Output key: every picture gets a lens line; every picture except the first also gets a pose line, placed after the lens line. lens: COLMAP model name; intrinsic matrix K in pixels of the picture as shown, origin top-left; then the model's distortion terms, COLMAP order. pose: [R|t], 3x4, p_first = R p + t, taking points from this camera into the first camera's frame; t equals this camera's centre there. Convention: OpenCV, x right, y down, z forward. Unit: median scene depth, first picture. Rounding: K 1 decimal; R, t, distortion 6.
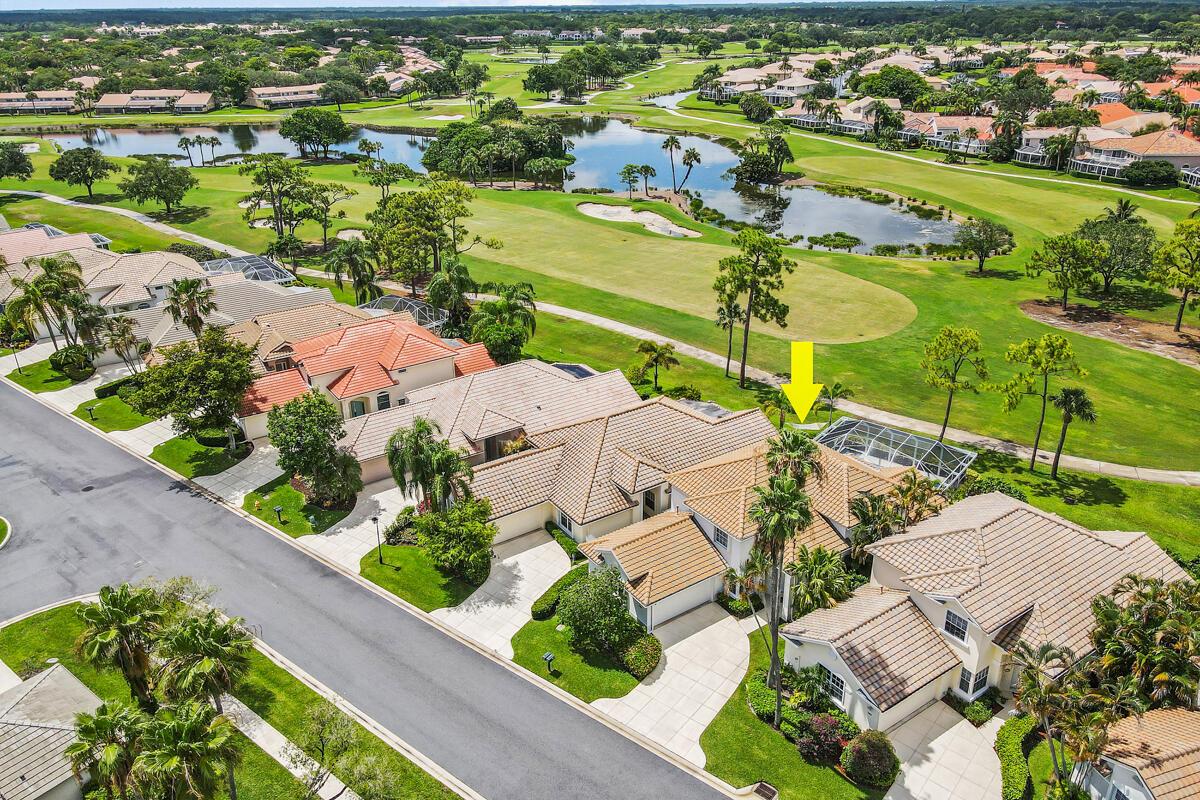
lens RADIAL K [[886.1, 0, 599.7], [0, 886.1, 353.4], [0, 0, 1]] dist [0.004972, 0.017807]
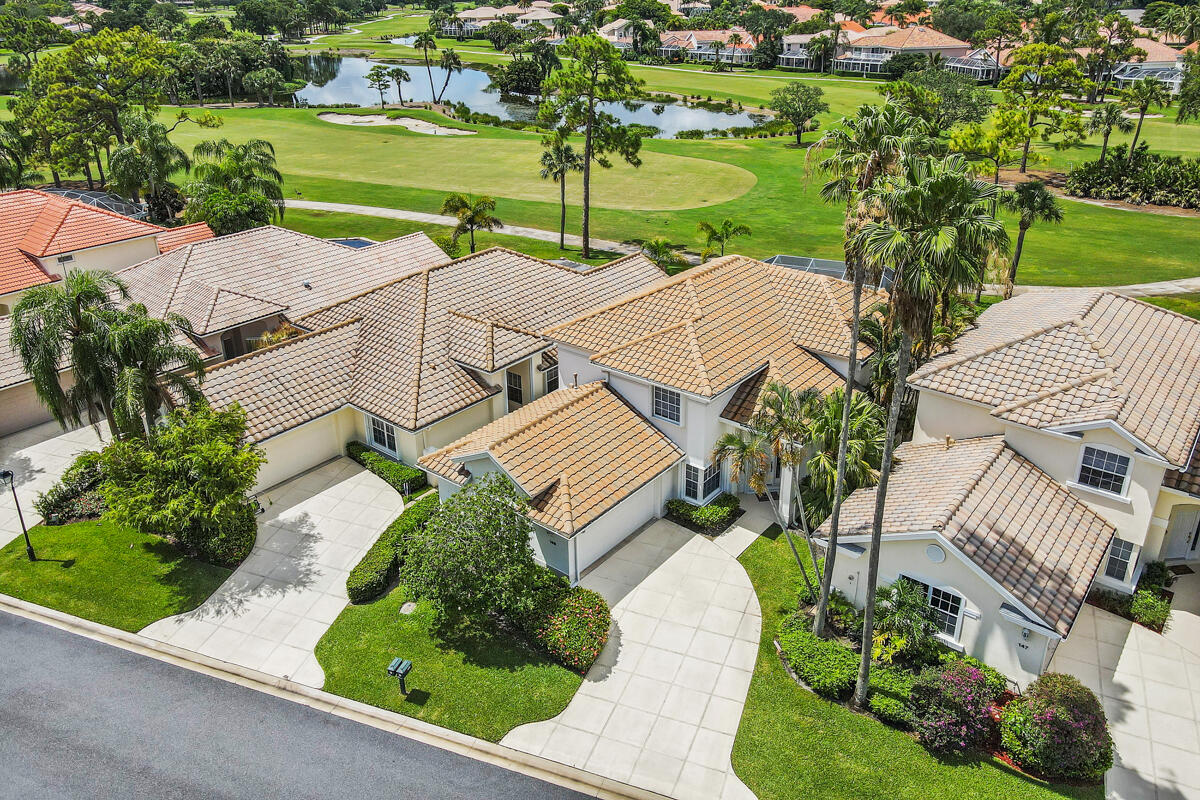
lens RADIAL K [[886.1, 0, 593.4], [0, 886.1, 340.6], [0, 0, 1]] dist [0.004972, 0.017807]
pose [[0.958316, -0.110850, 0.263329, -0.054353], [0.109839, 0.993775, 0.018604, 0.136433], [-0.263752, 0.011095, 0.964527, 0.409706]]
